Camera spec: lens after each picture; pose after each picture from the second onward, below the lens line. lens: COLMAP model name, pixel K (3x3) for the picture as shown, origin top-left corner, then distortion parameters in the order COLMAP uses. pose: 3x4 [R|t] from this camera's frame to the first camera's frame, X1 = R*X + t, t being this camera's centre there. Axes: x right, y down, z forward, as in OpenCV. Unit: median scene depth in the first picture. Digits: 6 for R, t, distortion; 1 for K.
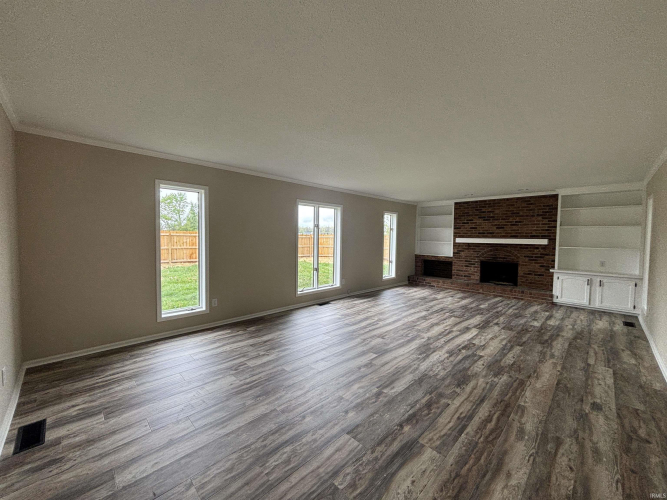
lens RADIAL K [[268.5, 0, 328.5], [0, 268.5, 246.1], [0, 0, 1]] dist [-0.002261, 0.001489]
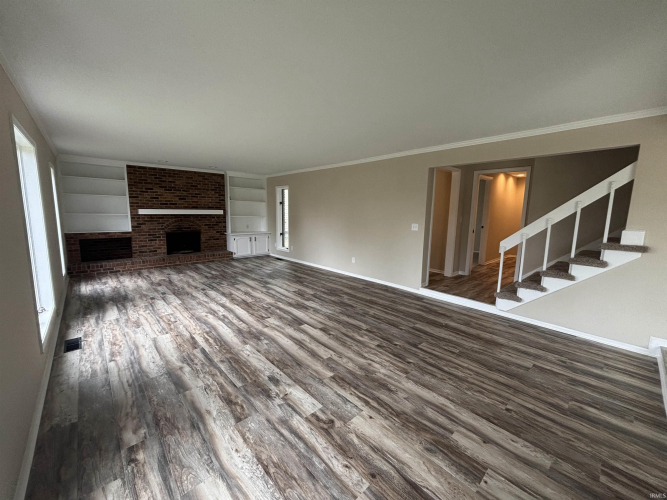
lens RADIAL K [[268.5, 0, 326.2], [0, 268.5, 247.6], [0, 0, 1]] dist [-0.002261, 0.001489]
pose [[0.045314, -0.151449, 0.987426, -0.473904], [0.023284, 0.988333, 0.150519, -0.031862], [-0.998701, 0.016171, 0.048312, 0.494675]]
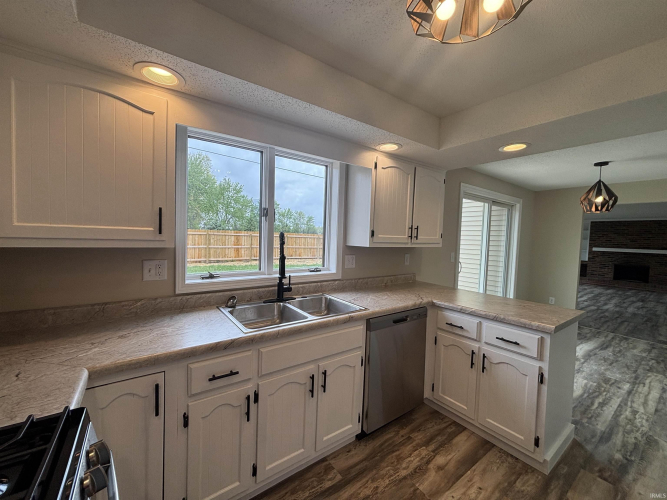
lens RADIAL K [[268.5, 0, 332.8], [0, 268.5, 249.0], [0, 0, 1]] dist [-0.002261, 0.001489]
pose [[0.989415, 0.022343, -0.143386, -0.877149], [-0.021542, 0.999742, 0.007137, -0.004841], [0.143508, -0.003973, 0.989641, -0.752274]]
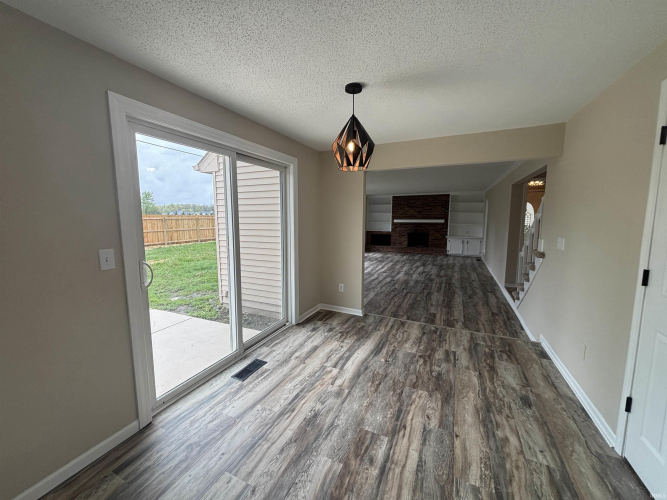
lens RADIAL K [[268.5, 0, 327.0], [0, 268.5, 247.4], [0, 0, 1]] dist [-0.002261, 0.001489]
pose [[0.938855, -0.052948, 0.340218, -0.580440], [0.024812, 0.995940, 0.086528, -0.017283], [-0.343419, -0.072795, 0.936357, -0.456343]]
